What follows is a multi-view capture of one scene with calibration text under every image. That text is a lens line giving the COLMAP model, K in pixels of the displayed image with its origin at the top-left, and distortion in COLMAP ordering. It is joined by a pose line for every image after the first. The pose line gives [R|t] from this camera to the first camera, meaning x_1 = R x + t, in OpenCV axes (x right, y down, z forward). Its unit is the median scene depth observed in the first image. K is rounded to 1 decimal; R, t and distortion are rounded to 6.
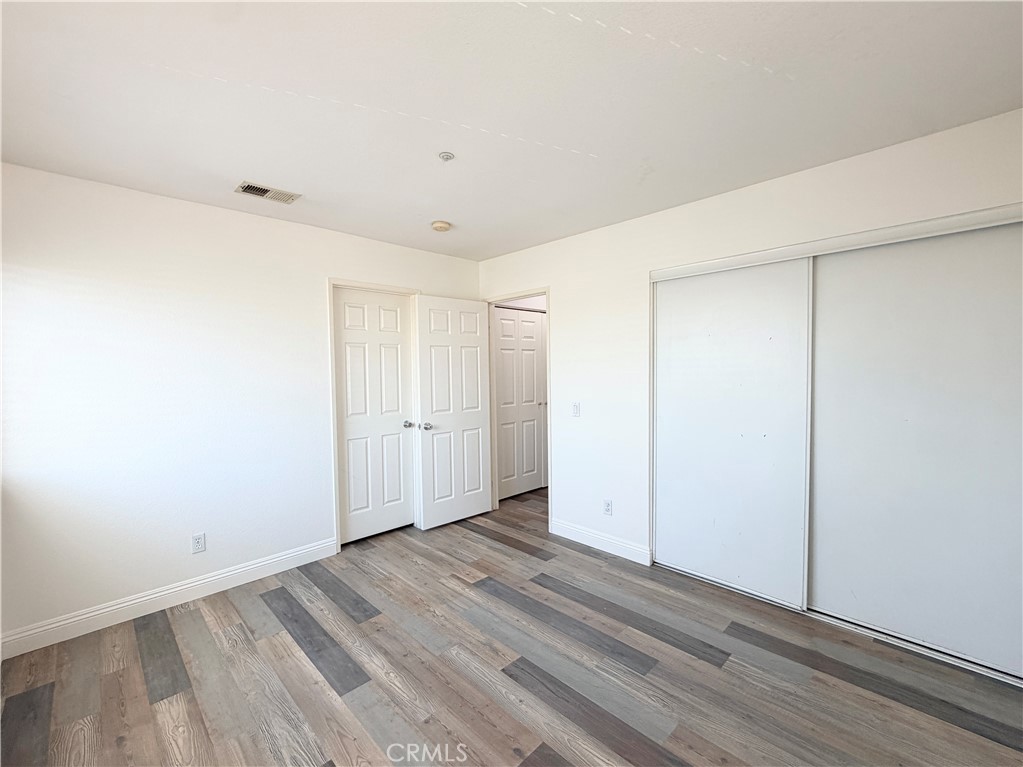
lens RADIAL K [[408.2, 0, 513.9], [0, 408.2, 384.1], [0, 0, 1]] dist [0.004265, 0.000115]
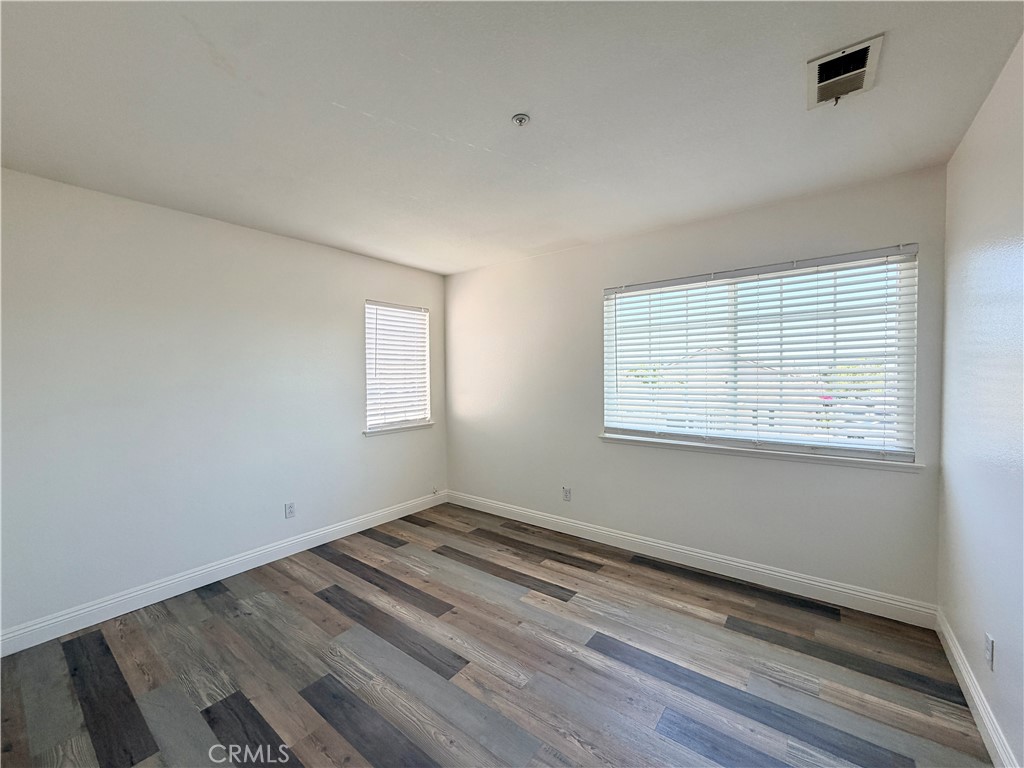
lens RADIAL K [[408.6, 0, 509.3], [0, 408.6, 384.4], [0, 0, 1]] dist [0.004265, 0.000115]
pose [[-0.991594, 0.027751, -0.126378, -0.018990], [0.019886, 0.997811, 0.063075, -0.065477], [0.127852, 0.060031, -0.989975, 1.992703]]
